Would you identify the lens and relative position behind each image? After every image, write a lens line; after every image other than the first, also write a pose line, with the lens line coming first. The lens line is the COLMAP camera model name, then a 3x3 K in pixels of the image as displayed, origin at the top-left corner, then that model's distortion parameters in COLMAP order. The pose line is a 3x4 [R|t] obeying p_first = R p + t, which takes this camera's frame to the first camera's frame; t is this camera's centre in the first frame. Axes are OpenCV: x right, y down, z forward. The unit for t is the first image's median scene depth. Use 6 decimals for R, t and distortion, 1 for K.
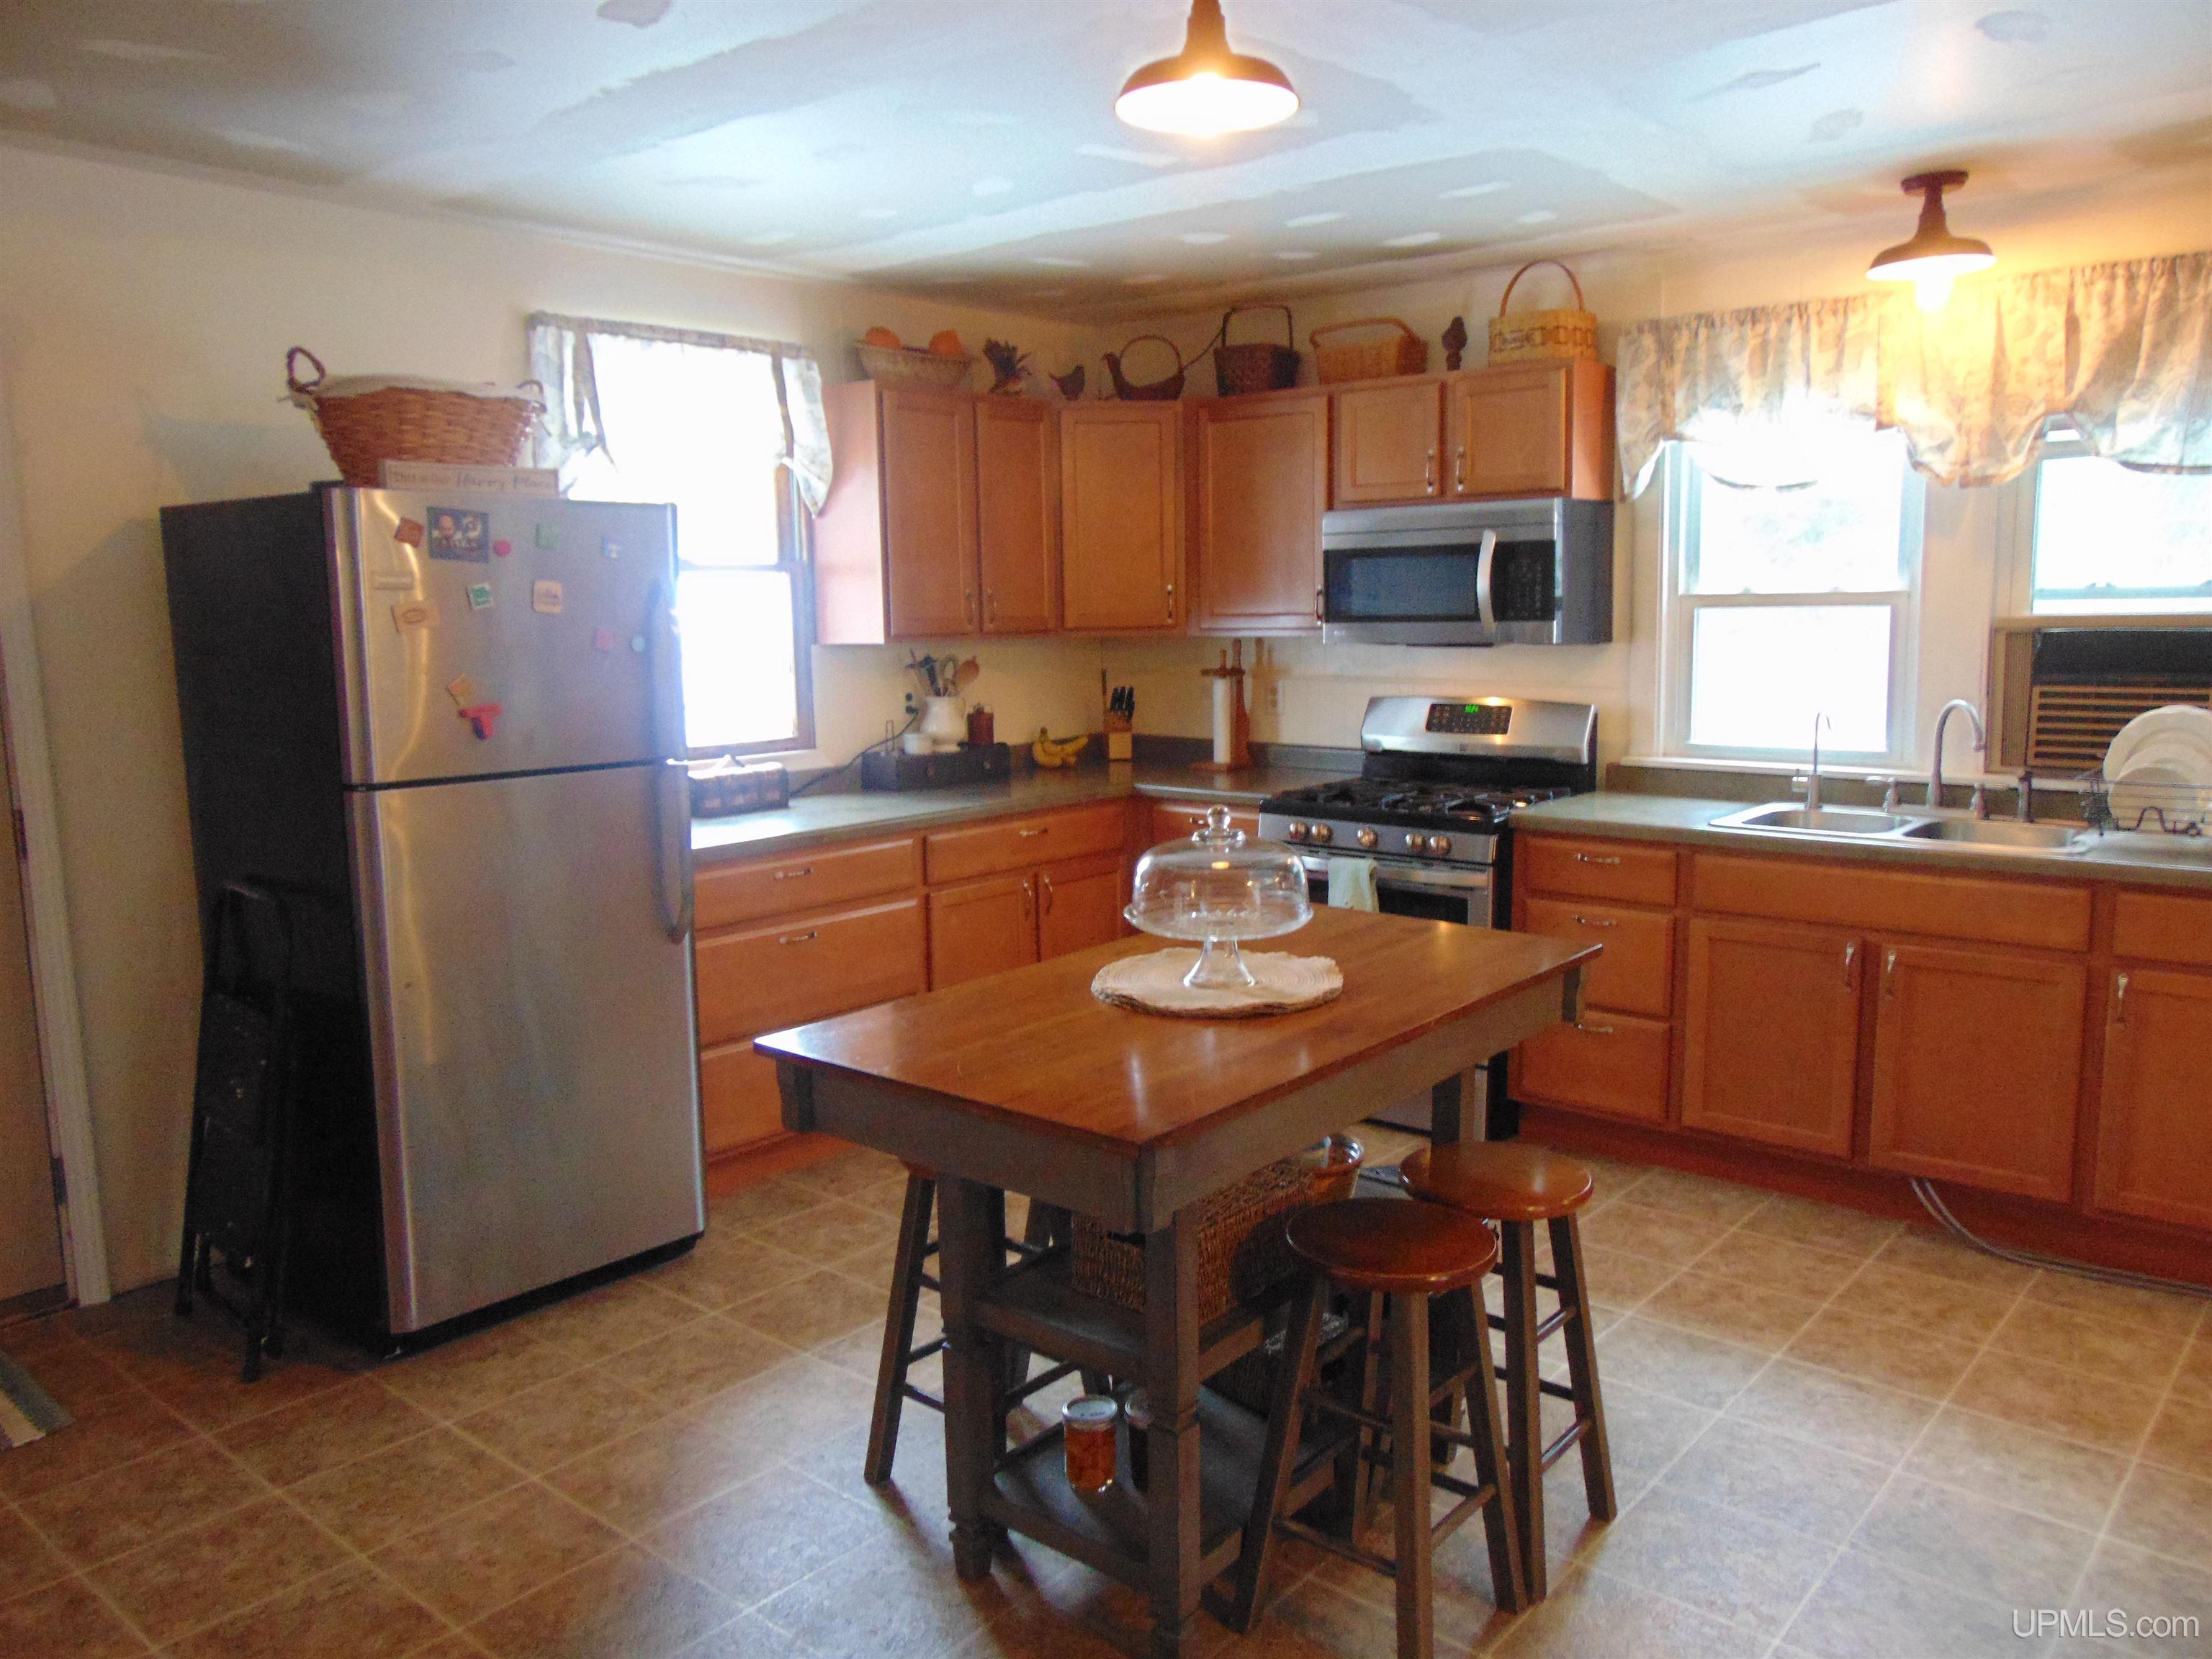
lens RADIAL K [[1661.5, 0, 1100.3], [0, 1661.5, 835.3], [0, 0, 1]] dist [-0.040276, 0.082495]
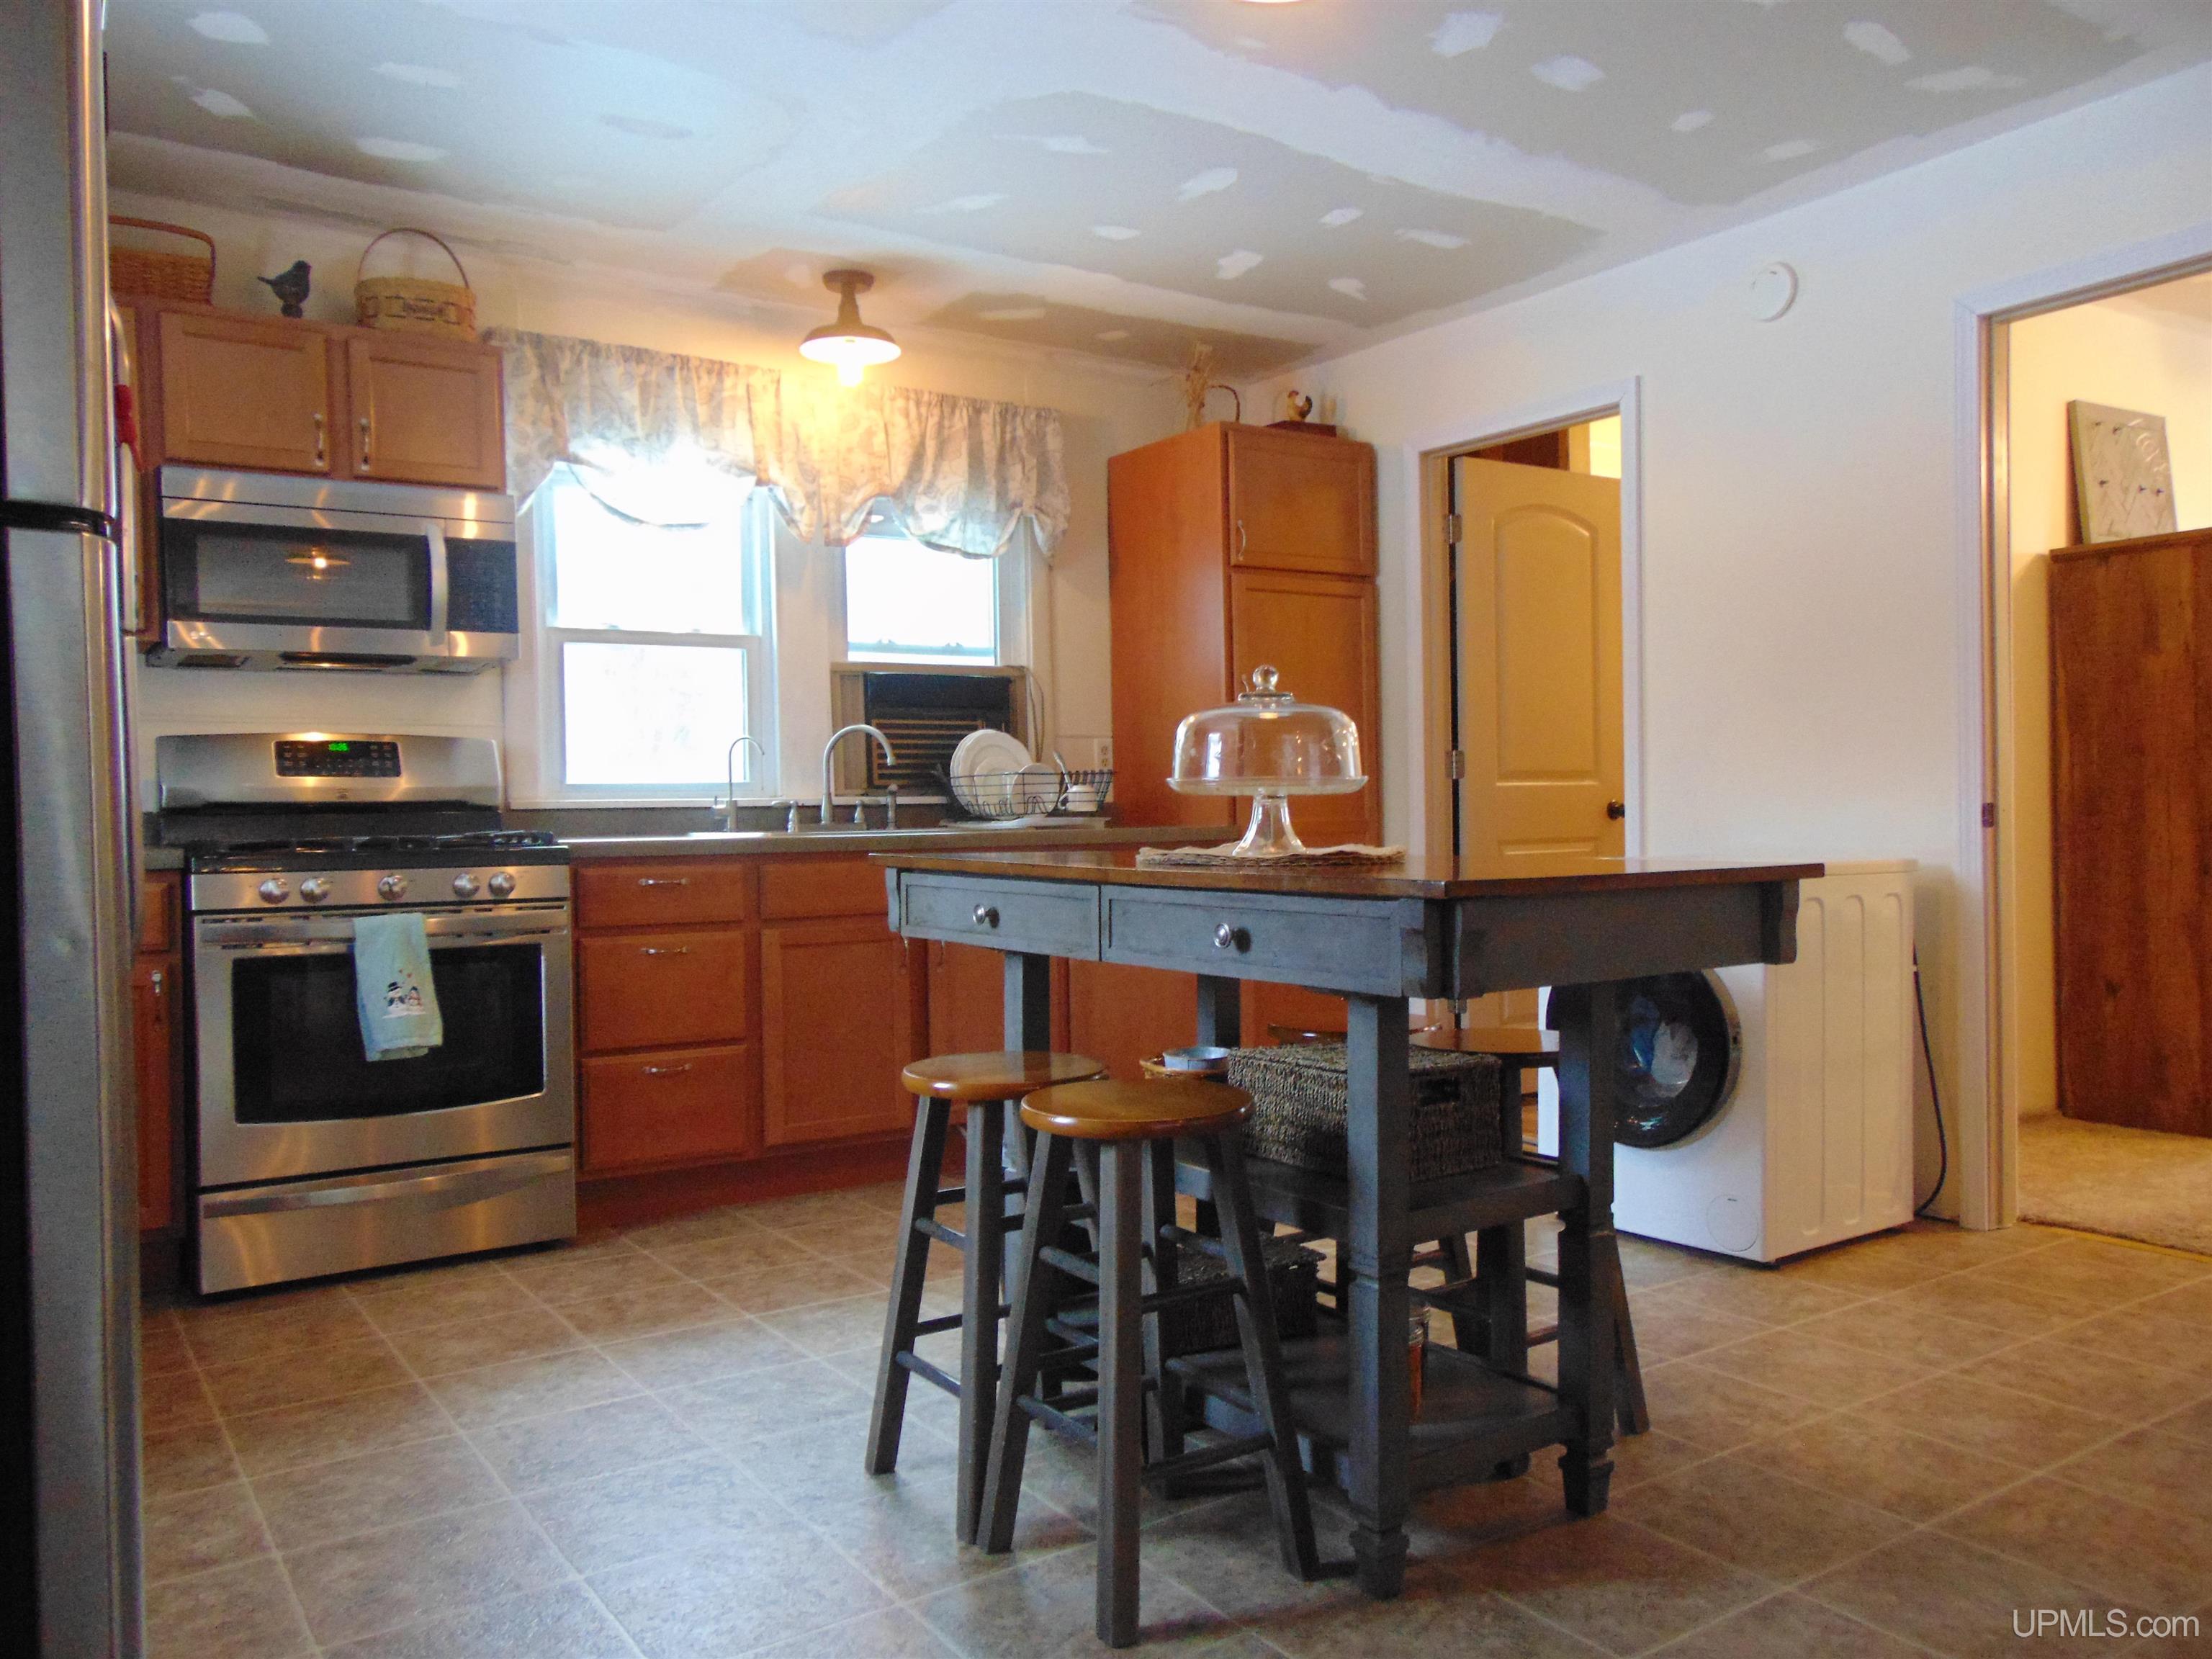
lens RADIAL K [[1661.5, 0, 1100.3], [0, 1661.5, 835.3], [0, 0, 1]] dist [-0.040276, 0.082495]
pose [[0.259743, -0.003650, 0.965671, -0.530926], [0.150034, 0.988002, -0.036622, 0.059244], [-0.953951, 0.154396, 0.257175, 0.528296]]
